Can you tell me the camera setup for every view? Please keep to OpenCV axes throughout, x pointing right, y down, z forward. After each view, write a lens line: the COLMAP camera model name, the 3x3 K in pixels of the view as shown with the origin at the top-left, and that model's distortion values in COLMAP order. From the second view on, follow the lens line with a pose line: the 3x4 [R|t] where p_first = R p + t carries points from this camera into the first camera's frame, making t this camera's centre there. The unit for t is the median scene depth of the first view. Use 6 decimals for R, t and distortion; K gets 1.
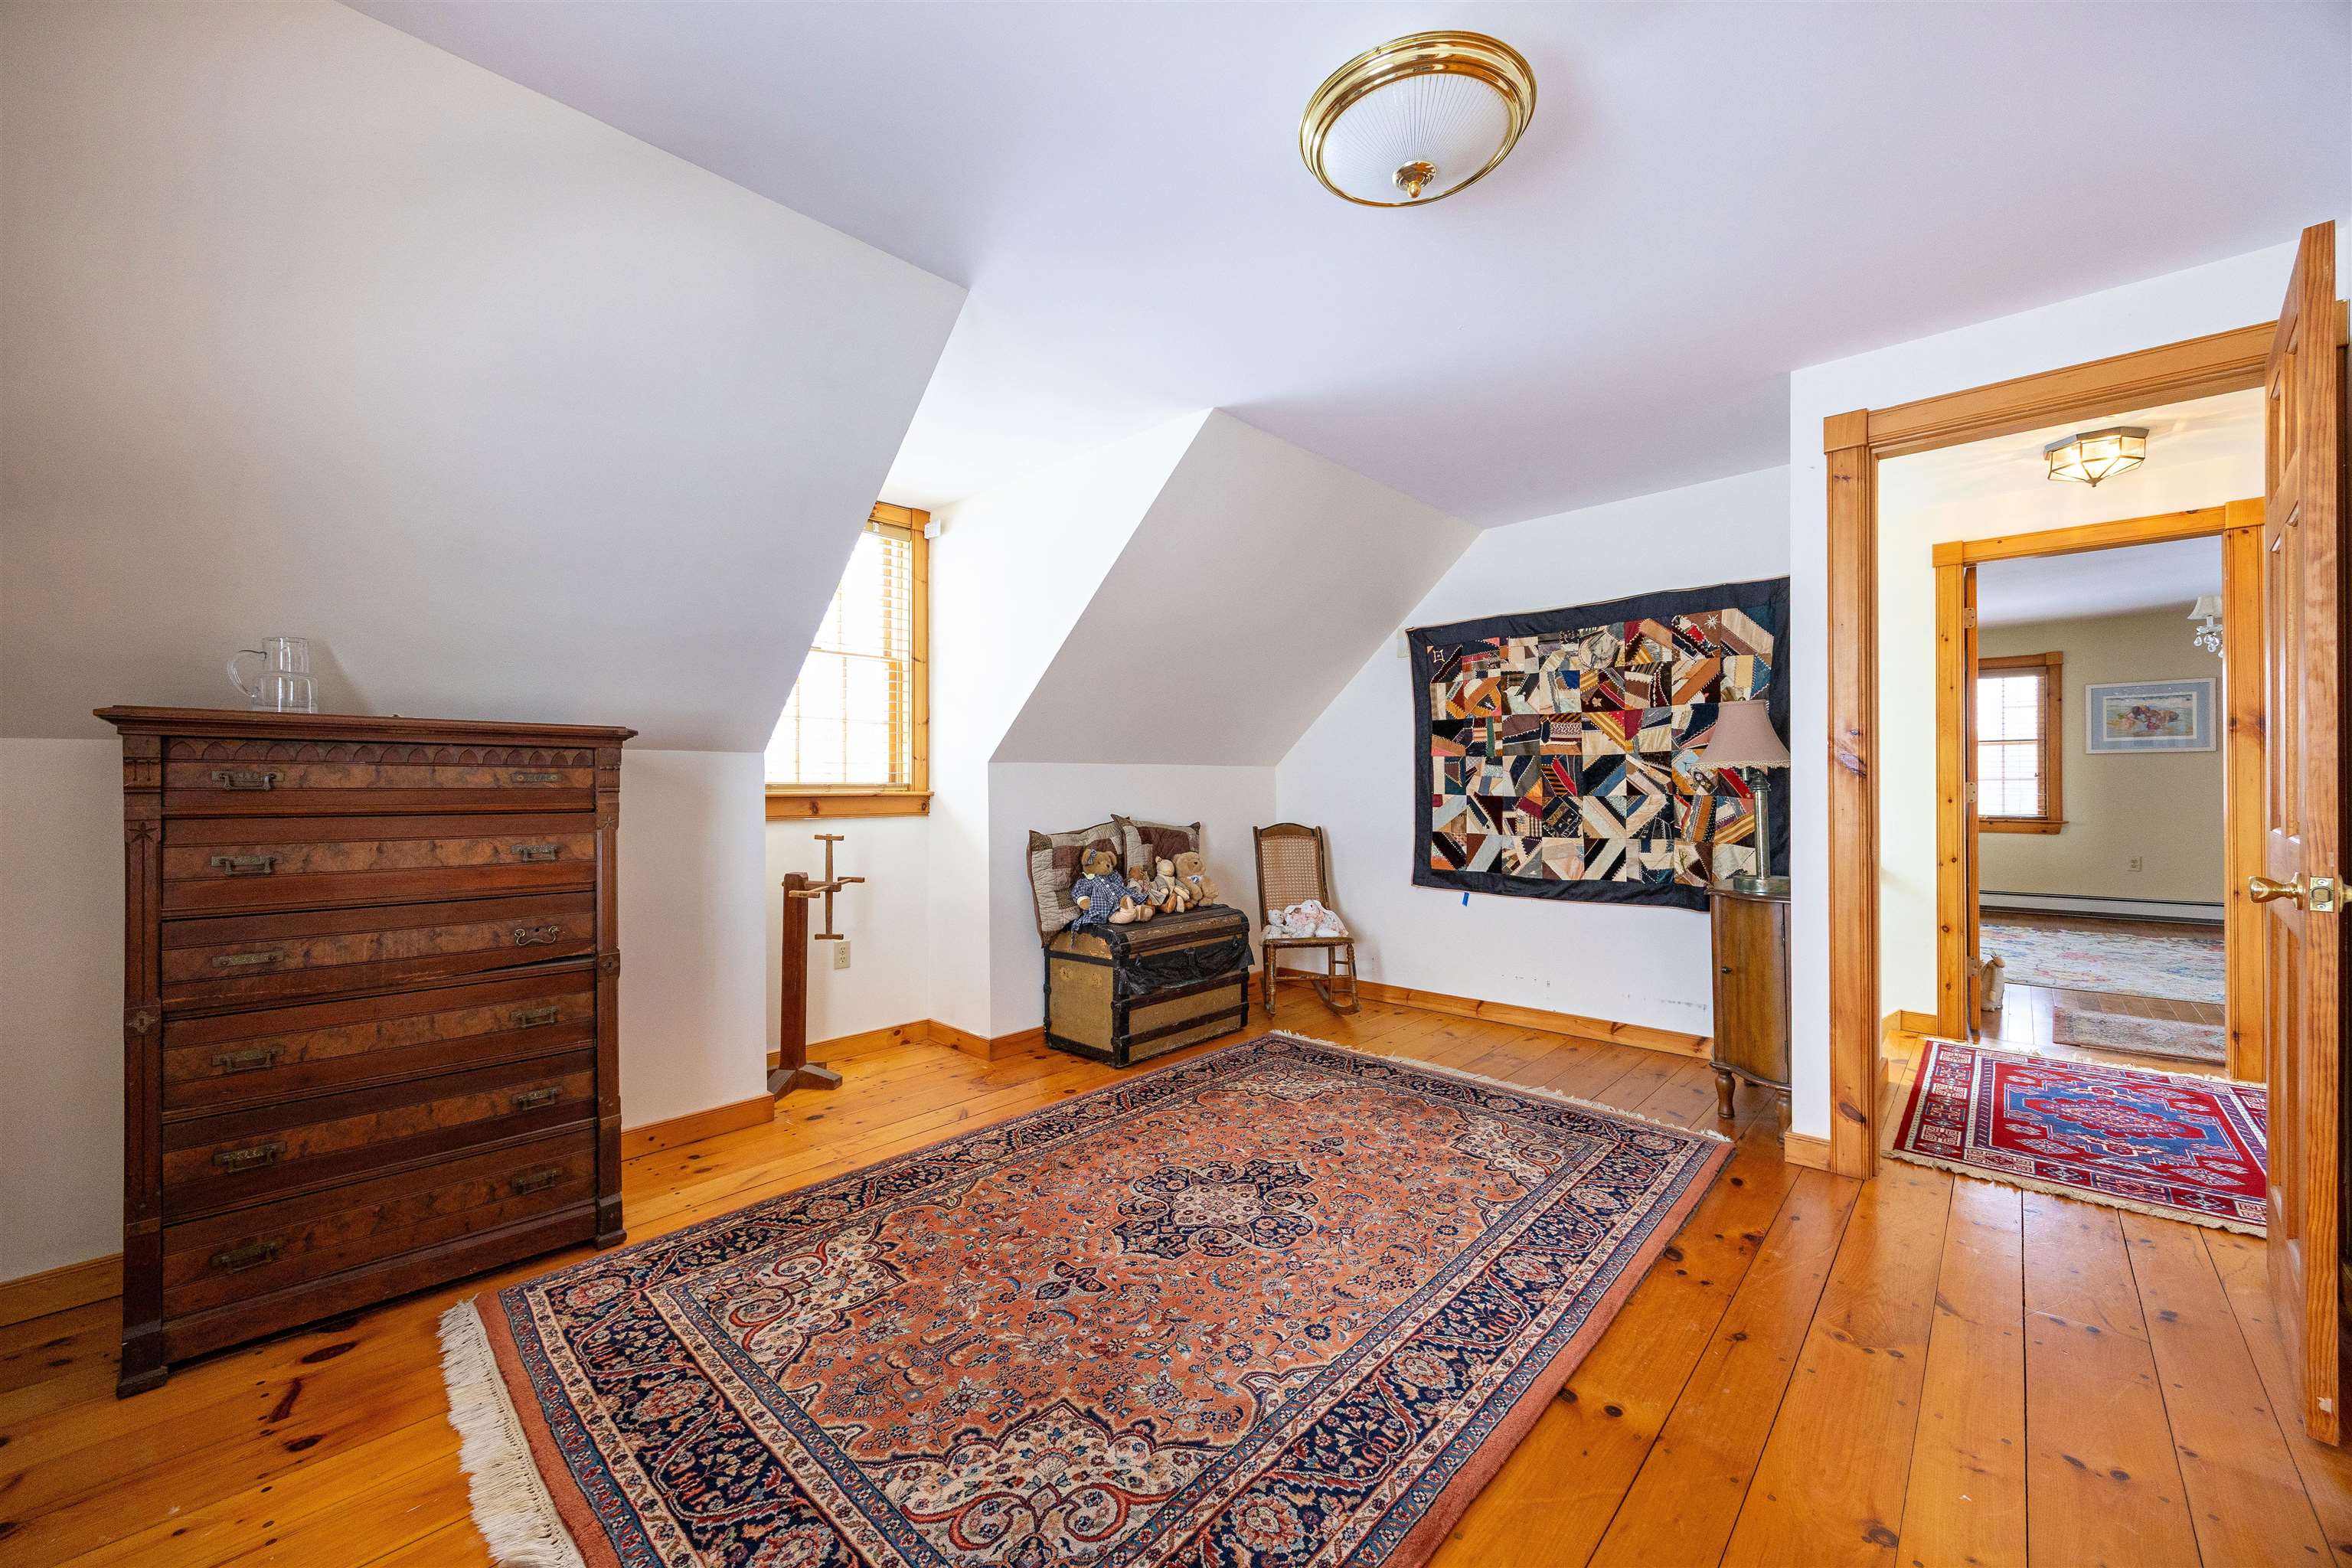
lens RADIAL K [[910.1, 0, 1180.7], [0, 910.1, 776.6], [0, 0, 1]] dist [0.000037, -0.000037]
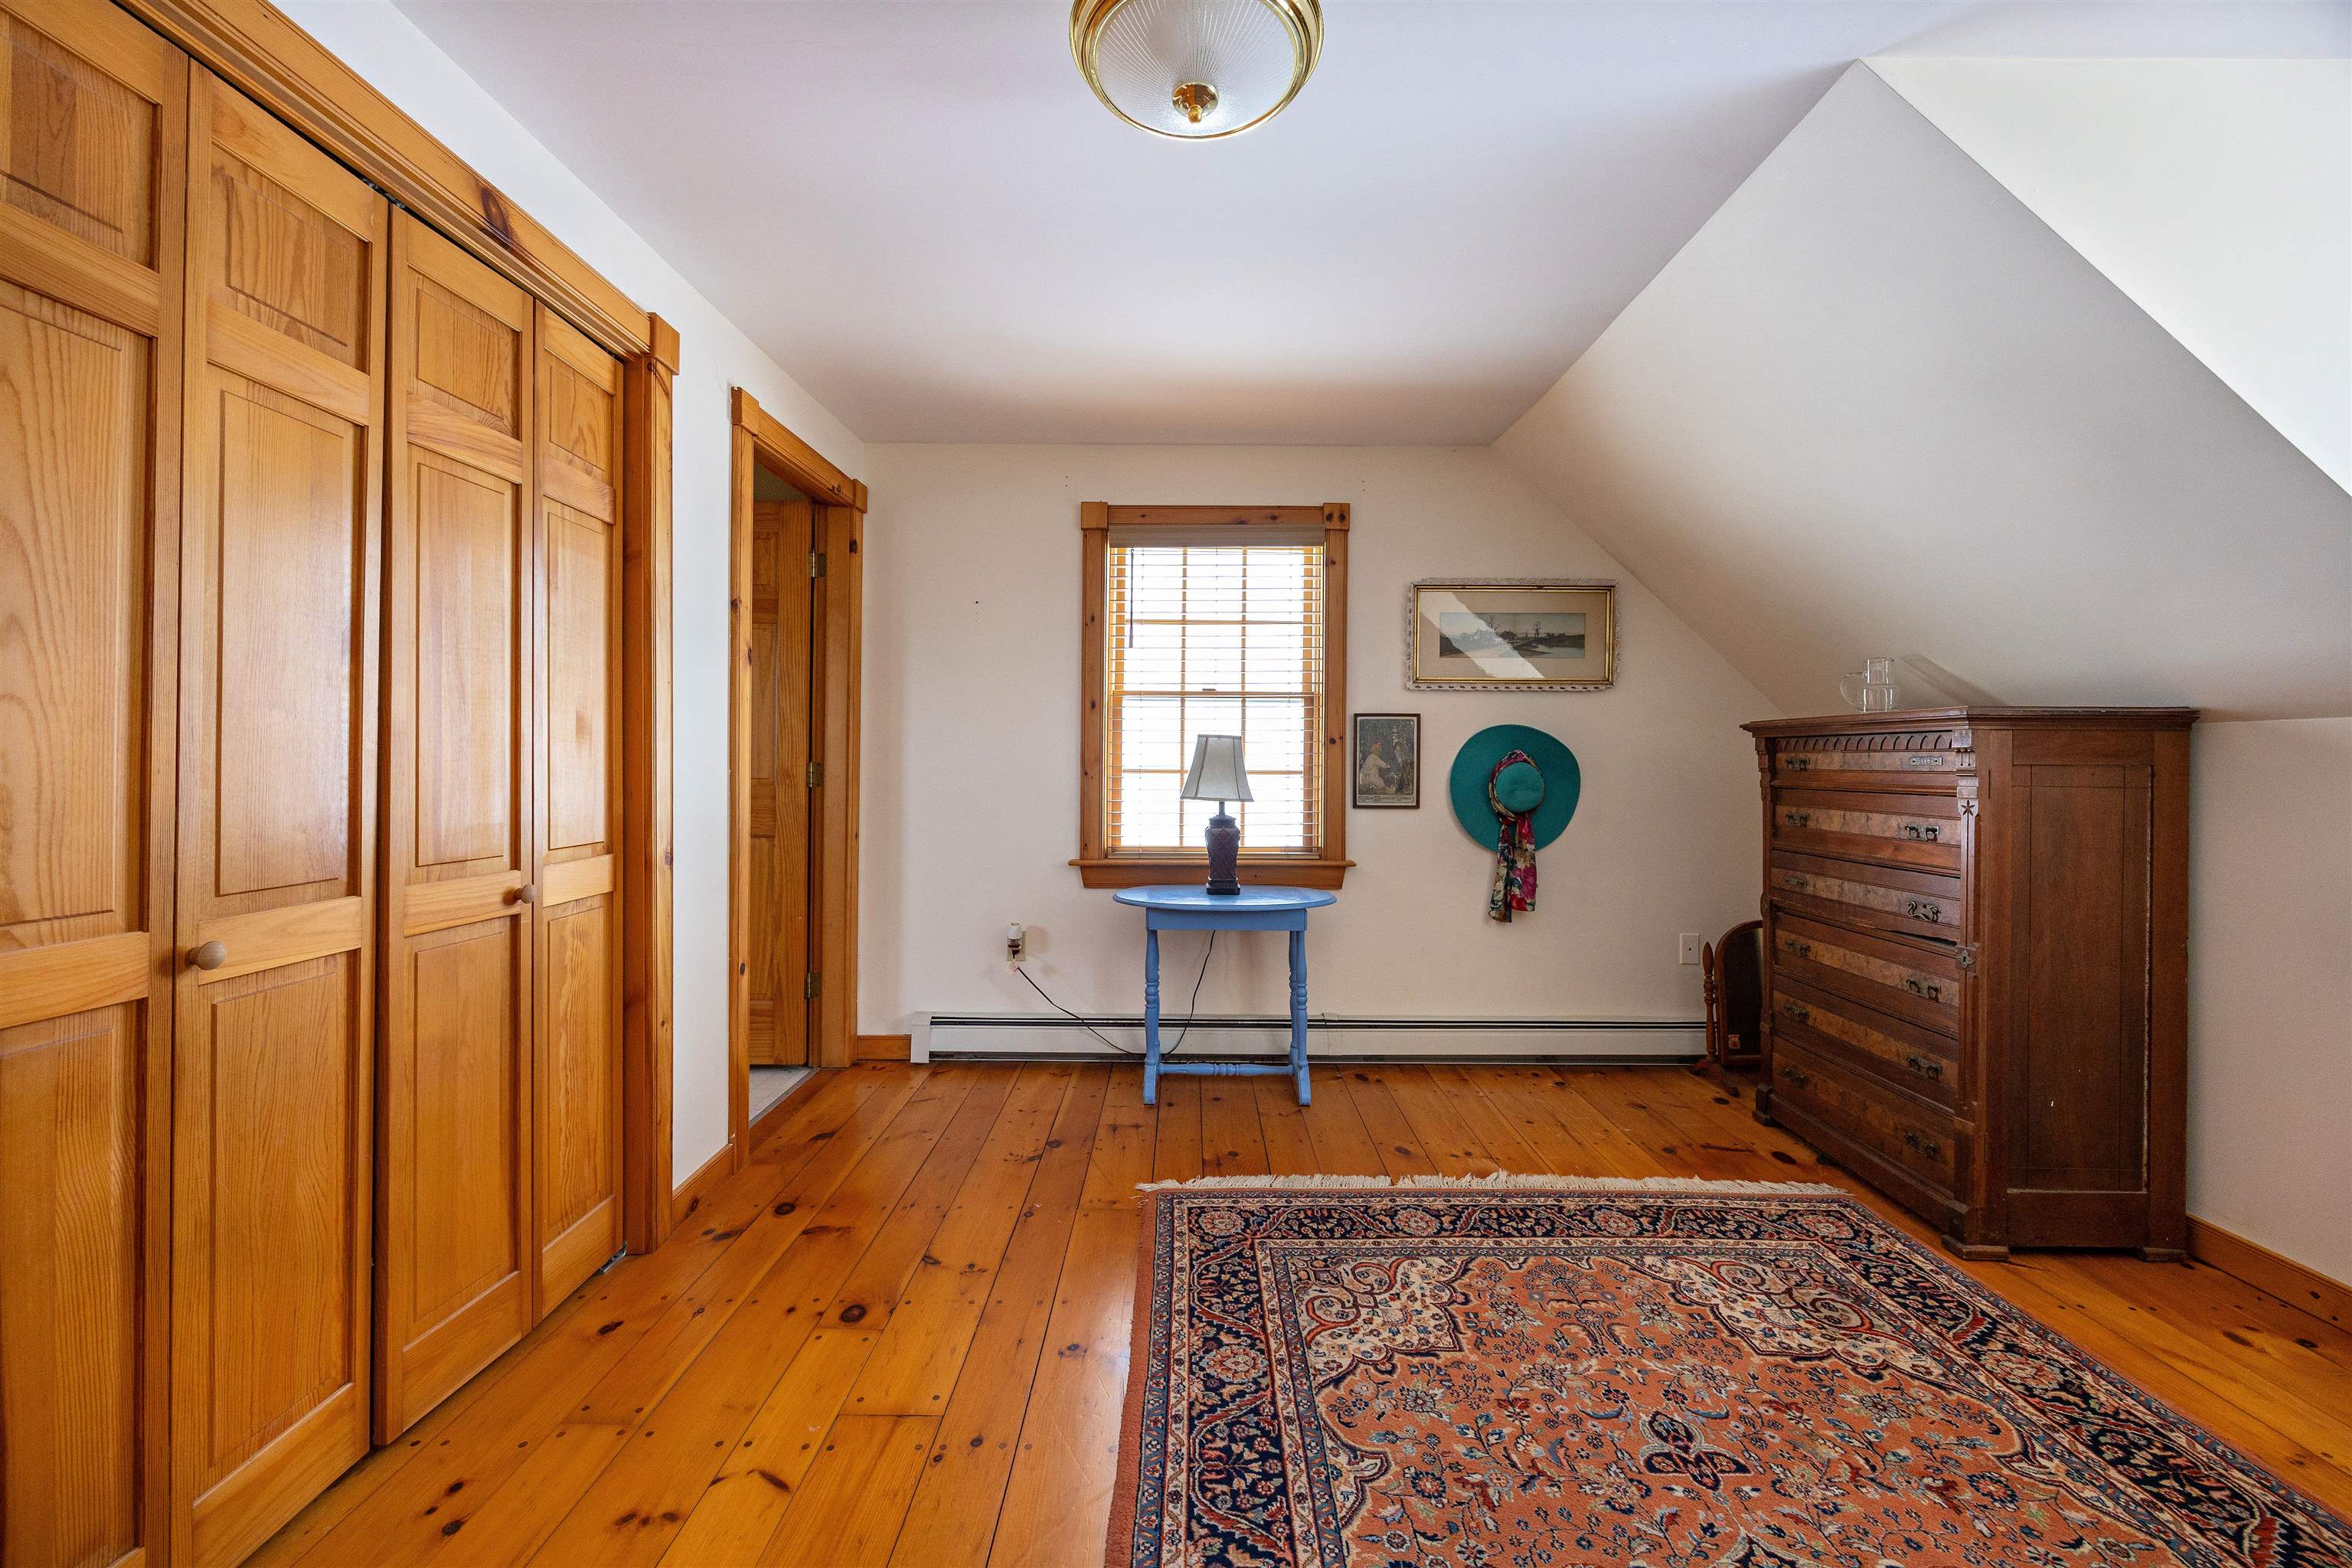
lens RADIAL K [[910.1, 0, 1178.6], [0, 910.1, 775.1], [0, 0, 1]] dist [0.000037, -0.000037]
pose [[-0.745878, 0.007757, -0.666037, 0.846009], [0.004344, 0.999968, 0.006781, 0.010227], [0.666068, 0.002165, -0.745888, 1.631039]]
